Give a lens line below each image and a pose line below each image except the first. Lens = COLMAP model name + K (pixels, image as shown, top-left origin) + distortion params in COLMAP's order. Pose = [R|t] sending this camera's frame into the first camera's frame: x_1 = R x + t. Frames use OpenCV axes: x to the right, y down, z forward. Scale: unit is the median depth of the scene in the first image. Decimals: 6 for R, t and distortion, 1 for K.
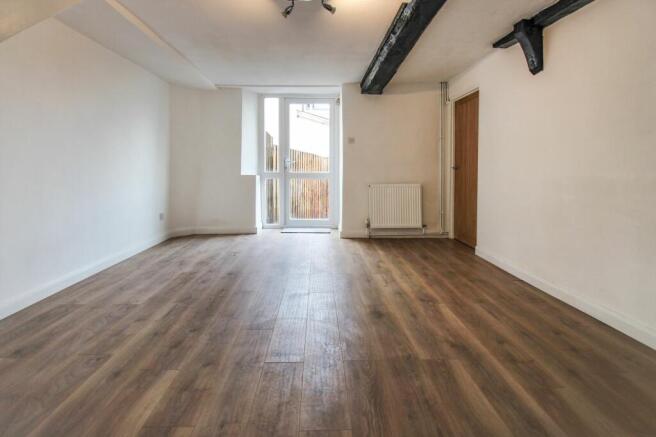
lens RADIAL K [[301.4, 0, 316.0], [0, 301.4, 216.1], [0, 0, 1]] dist [-0.000031, -0.001204]
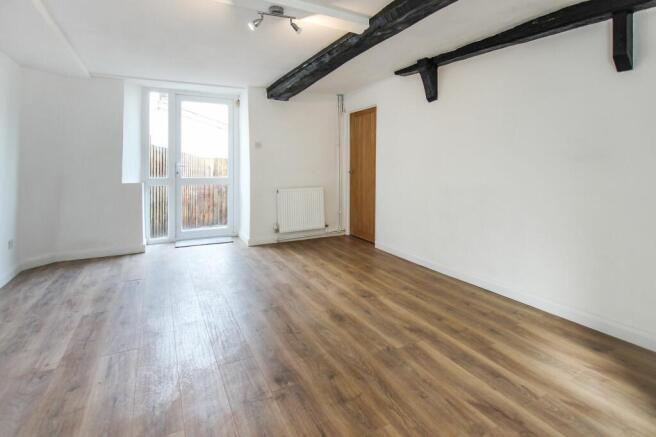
lens RADIAL K [[306.7, 0, 328.0], [0, 306.7, 218.5], [0, 0, 1]] dist [0.036318, -0.035350]
pose [[0.908591, -0.073910, 0.411095, -0.107602], [0.071914, 0.997203, 0.020342, -0.021061], [-0.411449, 0.011081, 0.911366, 0.005448]]
